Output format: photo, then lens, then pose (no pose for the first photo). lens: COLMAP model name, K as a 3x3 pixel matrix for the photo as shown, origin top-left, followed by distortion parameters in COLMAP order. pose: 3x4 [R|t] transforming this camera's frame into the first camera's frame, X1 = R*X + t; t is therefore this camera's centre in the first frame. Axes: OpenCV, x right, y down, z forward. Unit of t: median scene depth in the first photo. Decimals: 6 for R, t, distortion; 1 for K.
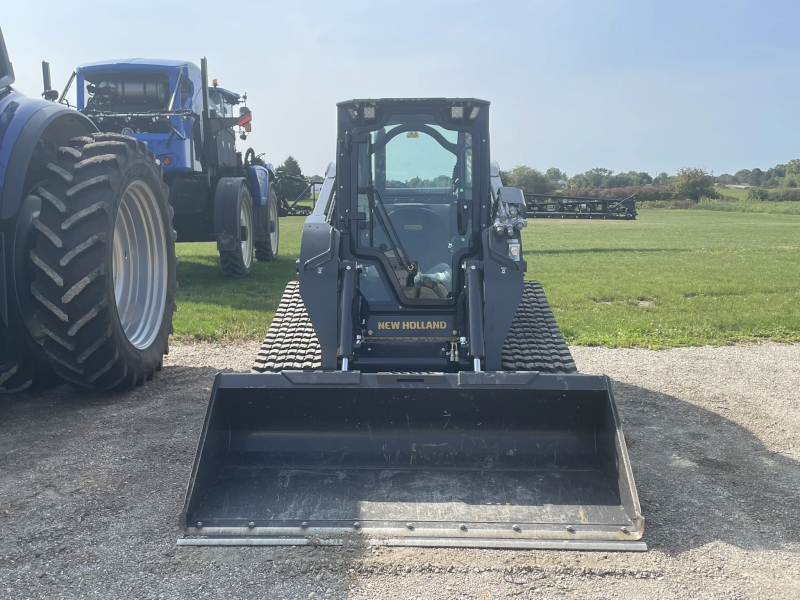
lens RADIAL K [[777.5, 0, 393.7], [0, 777.5, 296.4], [0, 0, 1]] dist [0.047003, -0.023428]
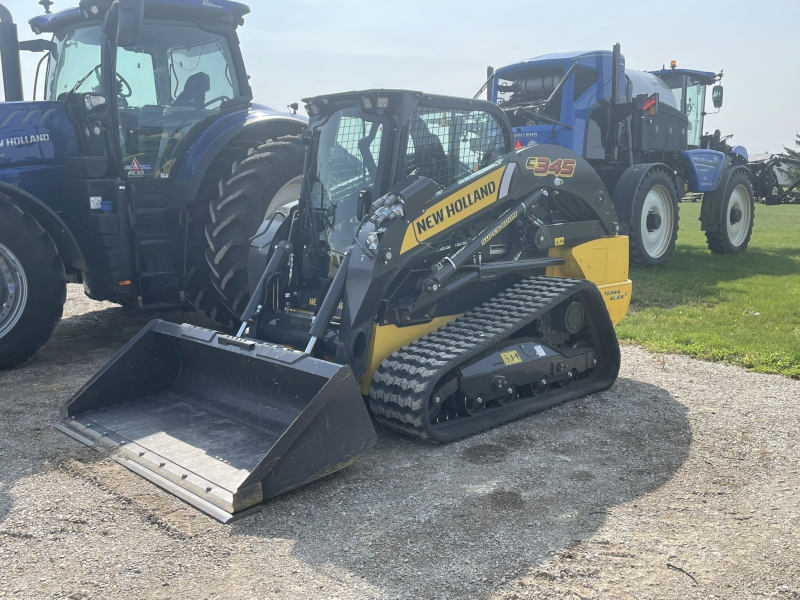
lens RADIAL K [[777.5, 0, 393.7], [0, 777.5, 296.4], [0, 0, 1]] dist [0.047003, -0.023428]
pose [[0.712710, 0.097965, -0.694585, 0.836556], [-0.086222, 0.994926, 0.051854, -0.037364], [0.696140, 0.022931, 0.717540, 0.282402]]
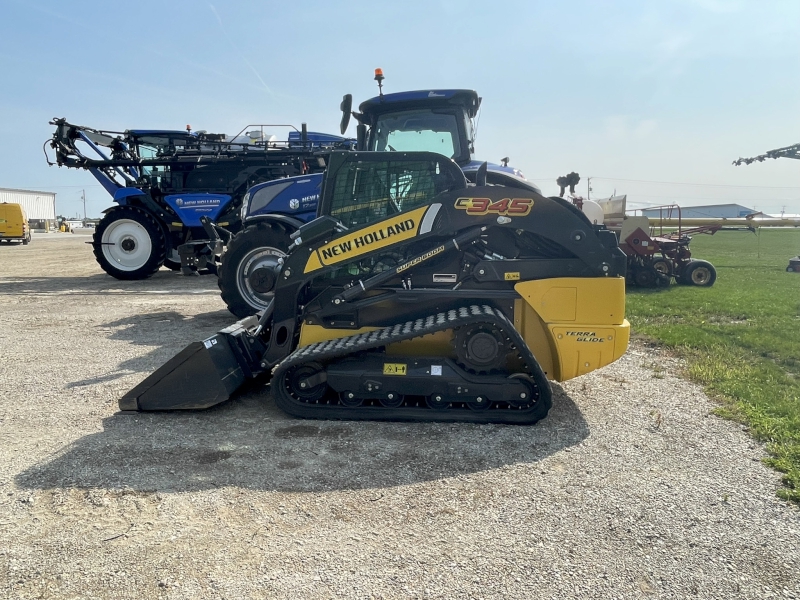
lens RADIAL K [[567.1, 0, 400.0], [0, 567.1, 300.0], [0, 0, 1]] dist [-0.007166, -0.001267]
pose [[-0.054572, 0.140501, -0.988575, 1.179671], [-0.128233, 0.980866, 0.146484, -0.188575], [0.990241, 0.134762, -0.035511, 1.426929]]
